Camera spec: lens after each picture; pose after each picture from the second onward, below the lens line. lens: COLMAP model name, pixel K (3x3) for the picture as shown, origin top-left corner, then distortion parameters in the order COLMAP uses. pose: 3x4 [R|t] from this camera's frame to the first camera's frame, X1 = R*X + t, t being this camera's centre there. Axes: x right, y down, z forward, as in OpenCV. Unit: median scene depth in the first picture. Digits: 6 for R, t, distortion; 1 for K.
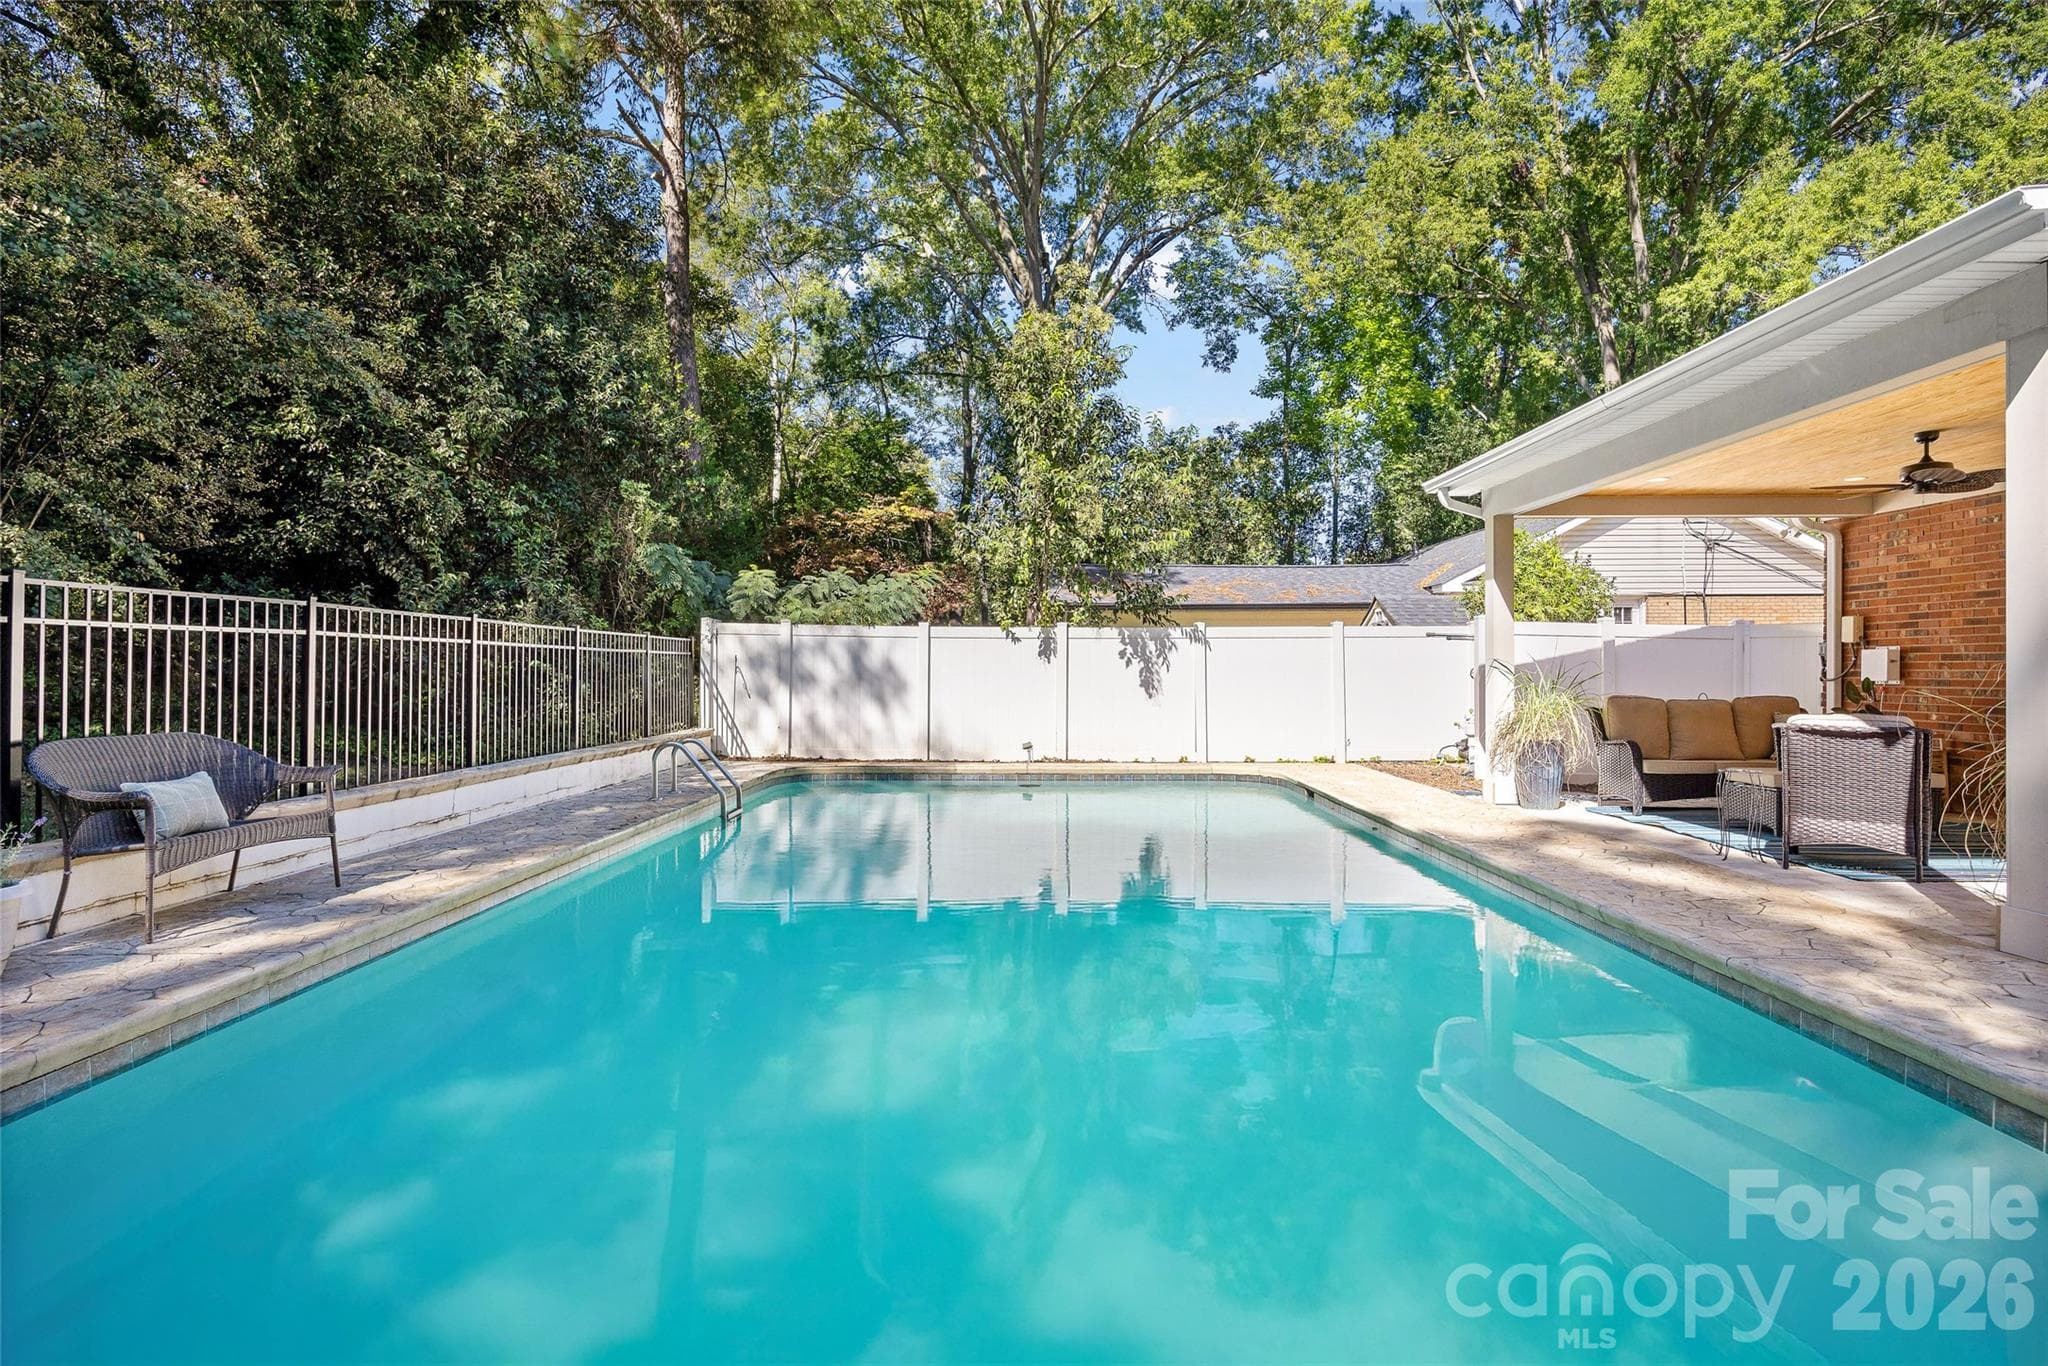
lens RADIAL K [[1020.8, 0, 1022.7], [0, 1020.8, 675.5], [0, 0, 1]] dist [-0.006825, -0.001594]
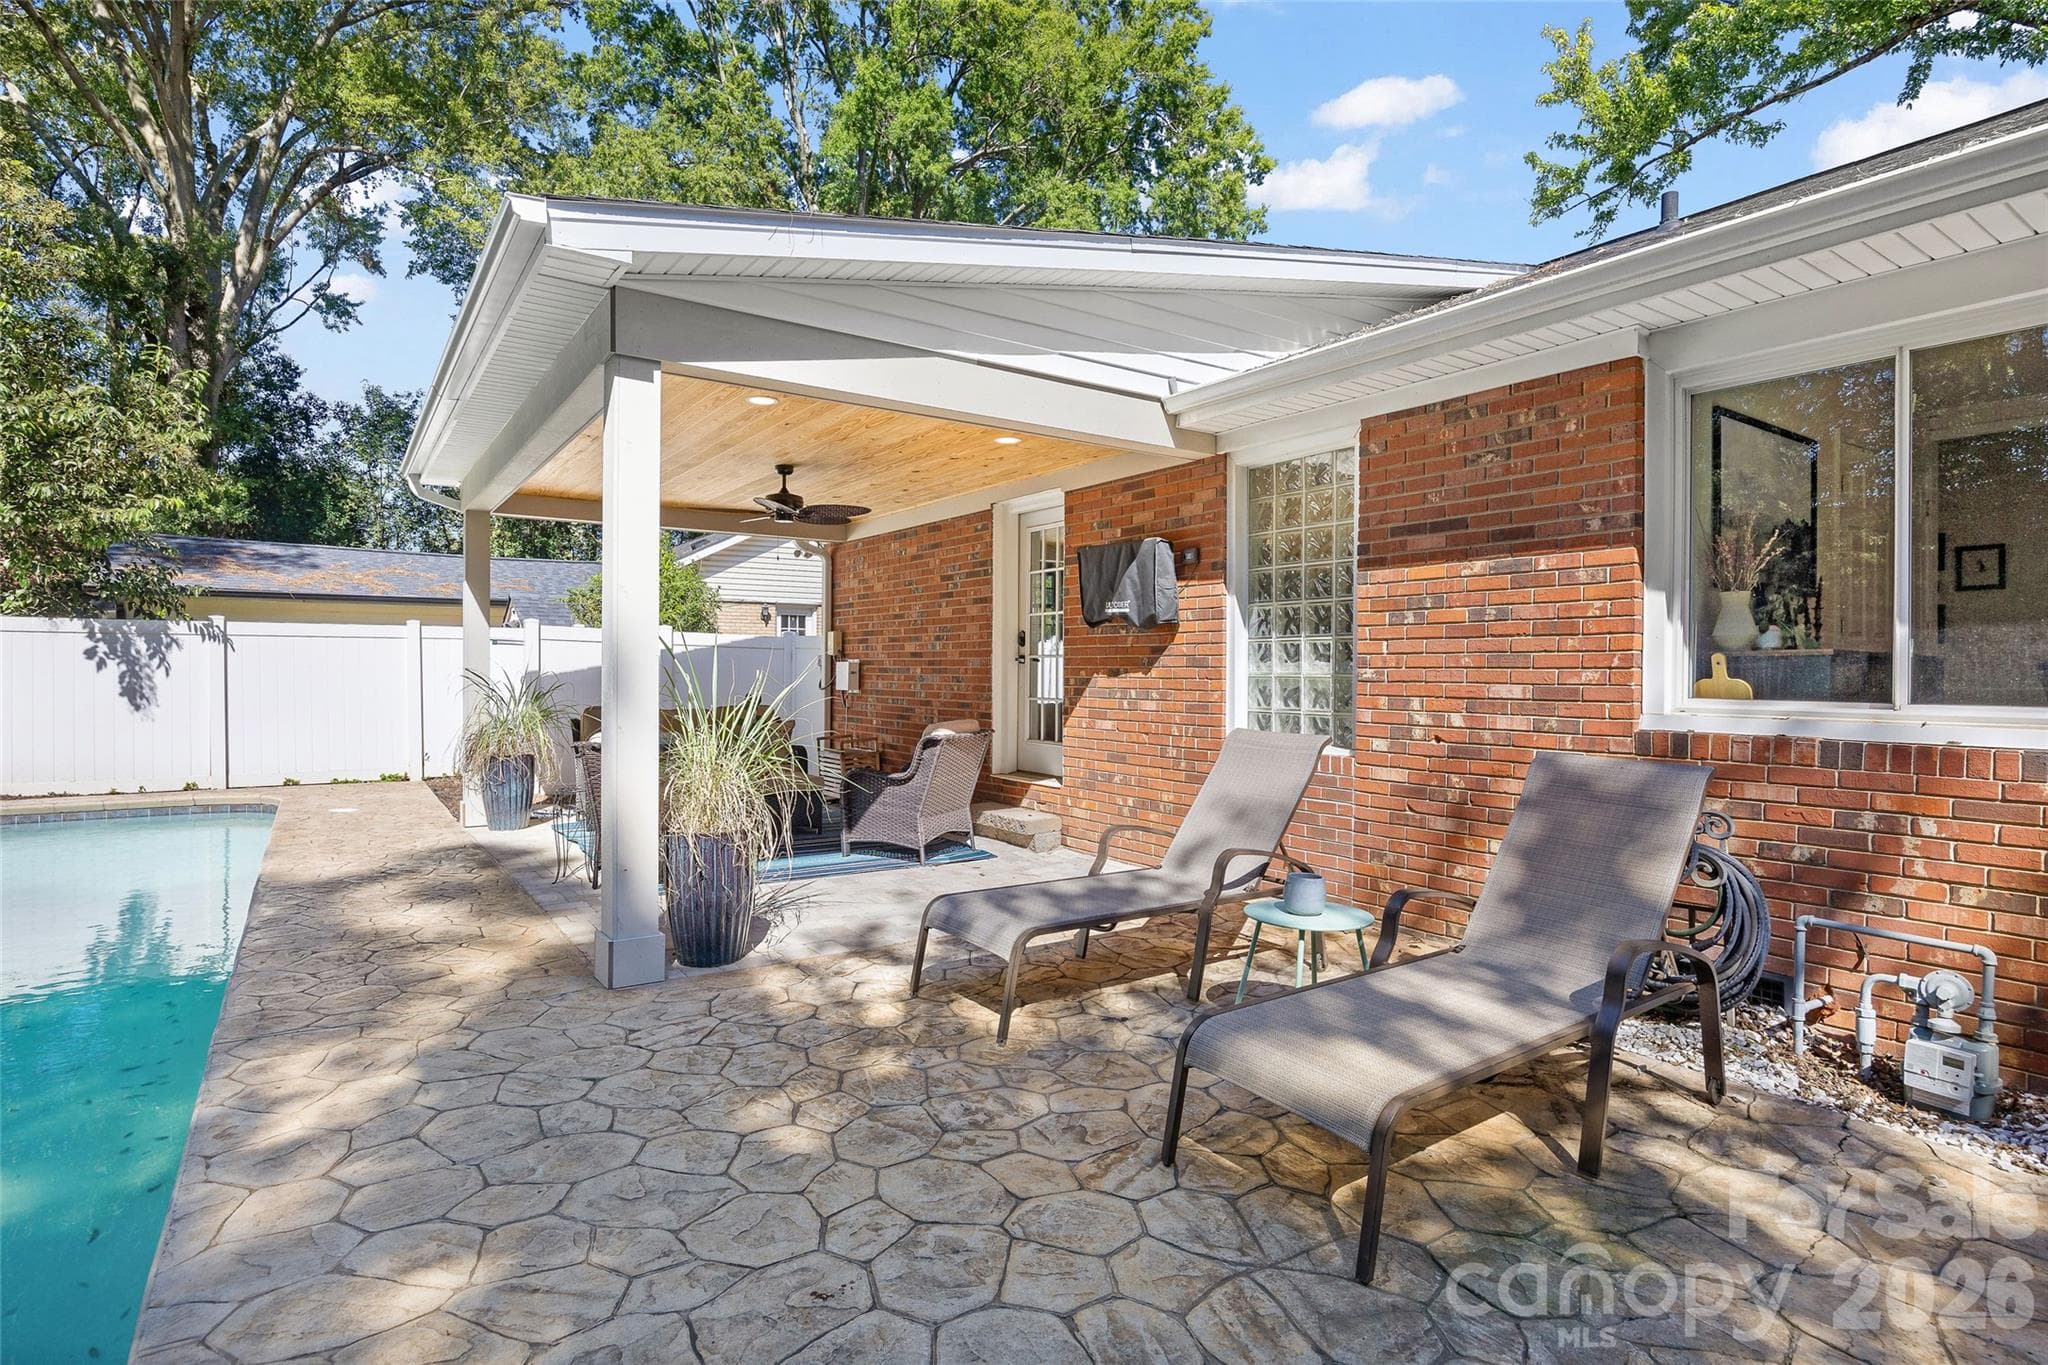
lens RADIAL K [[1020.8, 0, 1012.4], [0, 1020.8, 670.3], [0, 0, 1]] dist [-0.006825, -0.001594]
pose [[0.816037, 0.006277, 0.577965, 0.222978], [-0.004453, 0.999980, -0.004573, -0.008009], [-0.577982, 0.001159, 0.816049, -0.016685]]
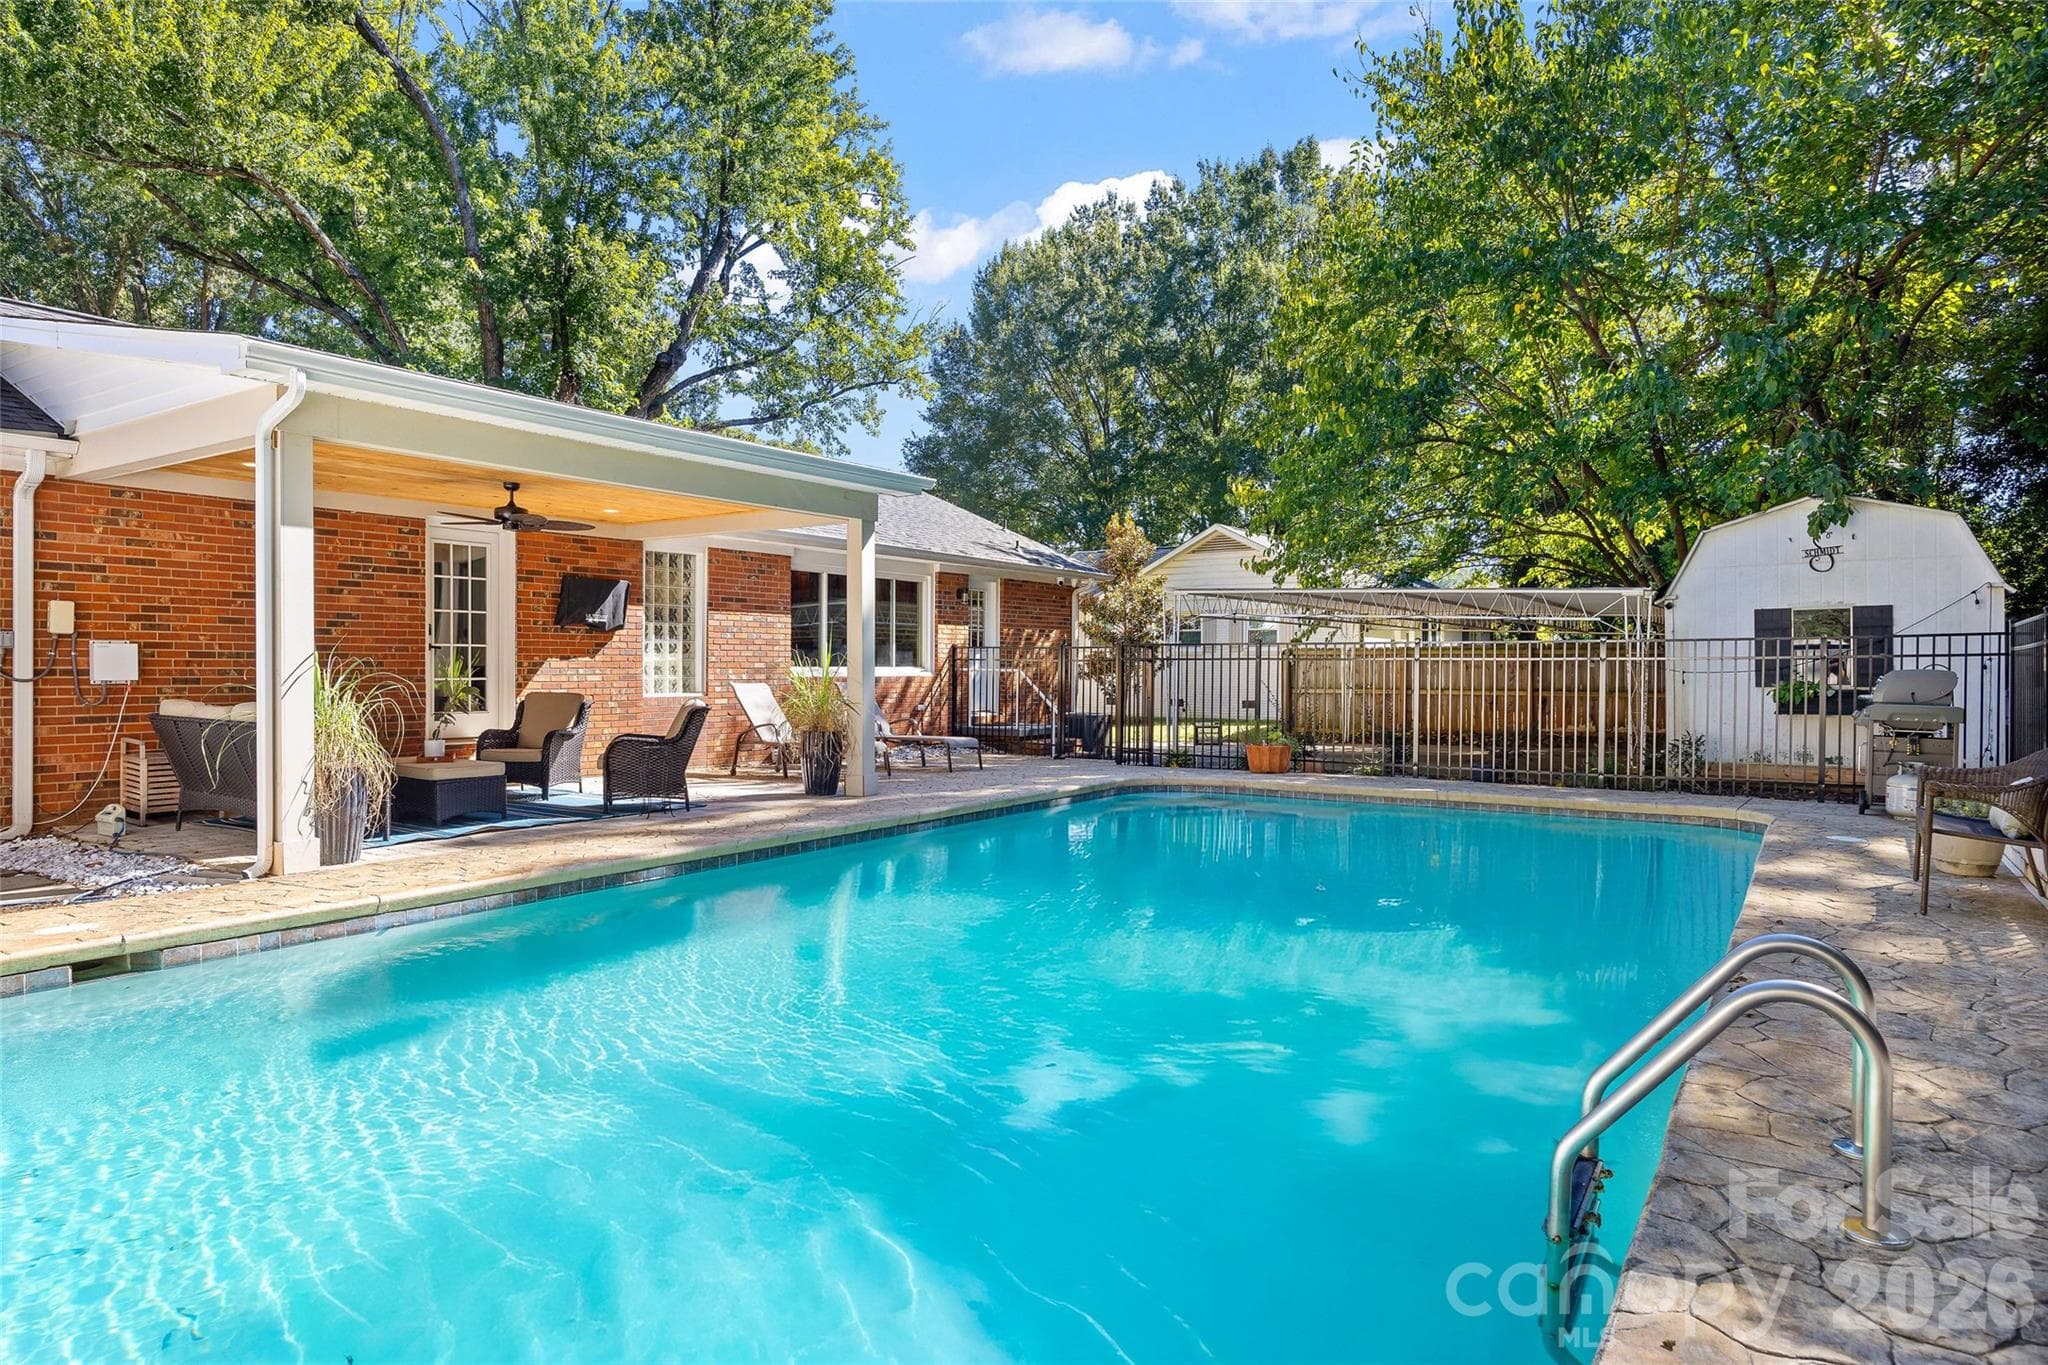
lens RADIAL K [[1202.6, 0, 1008.3], [0, 1202.6, 679.2], [0, 0, 1]] dist [-0.001281, 0.000075]
pose [[-0.833151, -0.006182, 0.553012, -0.228884], [0.001979, 0.999898, 0.014160, -0.005624], [-0.553043, 0.012892, -0.833053, 0.930543]]
